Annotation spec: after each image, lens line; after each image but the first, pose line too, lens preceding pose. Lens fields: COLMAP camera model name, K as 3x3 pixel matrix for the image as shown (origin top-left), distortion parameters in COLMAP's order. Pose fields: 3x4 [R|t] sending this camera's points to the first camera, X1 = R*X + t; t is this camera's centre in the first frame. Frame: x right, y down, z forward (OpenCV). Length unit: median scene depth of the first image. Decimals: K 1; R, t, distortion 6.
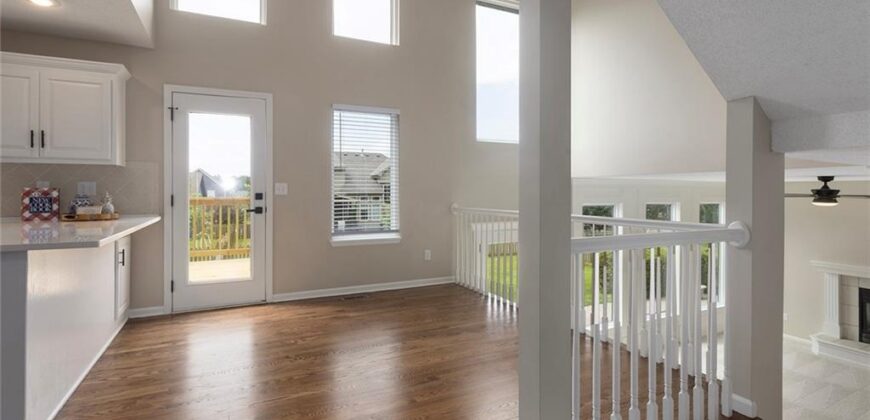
lens RADIAL K [[410.7, 0, 428.7], [0, 410.7, 192.4], [0, 0, 1]] dist [-0.004651, -0.000318]
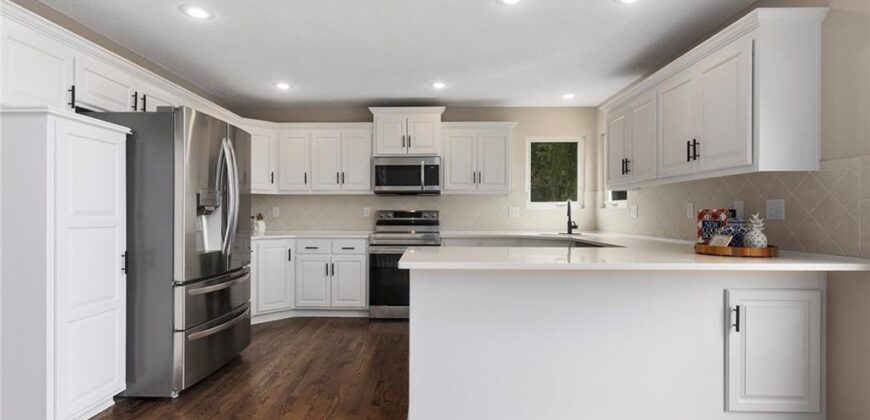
lens RADIAL K [[422.0, 0, 414.0], [0, 422.0, 213.7], [0, 0, 1]] dist [0.004050, 0.000847]
pose [[-0.467389, 0.004426, -0.884041, 0.061163], [-0.000883, 0.999985, 0.005474, -0.005578], [0.884051, 0.003339, -0.467378, 0.774156]]
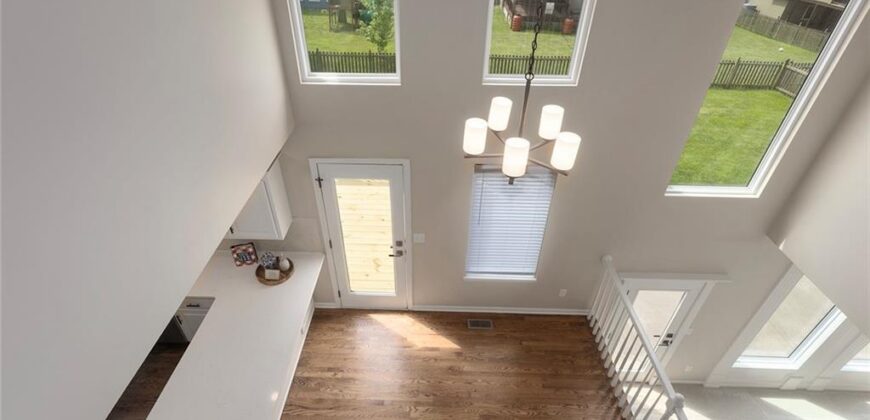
lens RADIAL K [[418.5, 0, 429.8], [0, 418.5, 201.4], [0, 0, 1]] dist [0.000415, 0.000008]
pose [[0.885848, 0.282972, -0.367696, 0.031126], [-0.011139, 0.805231, 0.592856, -0.867212], [0.463842, -0.521085, 0.716464, 0.374385]]
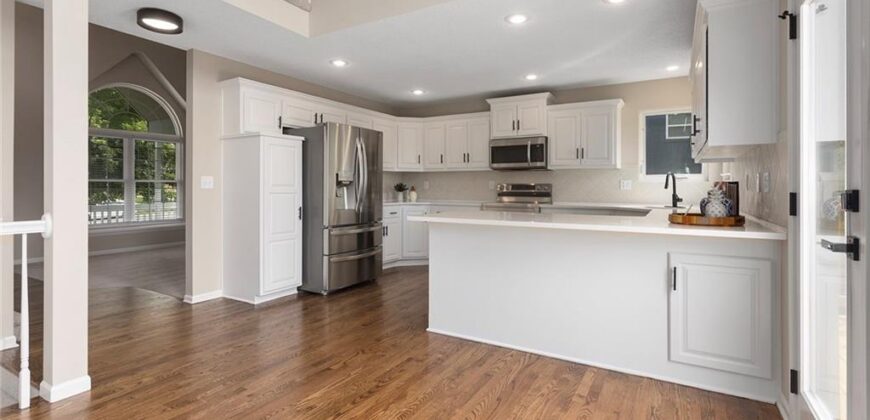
lens RADIAL K [[412.6, 0, 421.6], [0, 412.6, 186.6], [0, 0, 1]] dist [0.000711, 0.000446]
pose [[-0.846339, 0.001945, -0.532641, 0.004639], [-0.000044, 0.999993, 0.003722, -0.003329], [0.532644, 0.003173, -0.846333, 1.295093]]
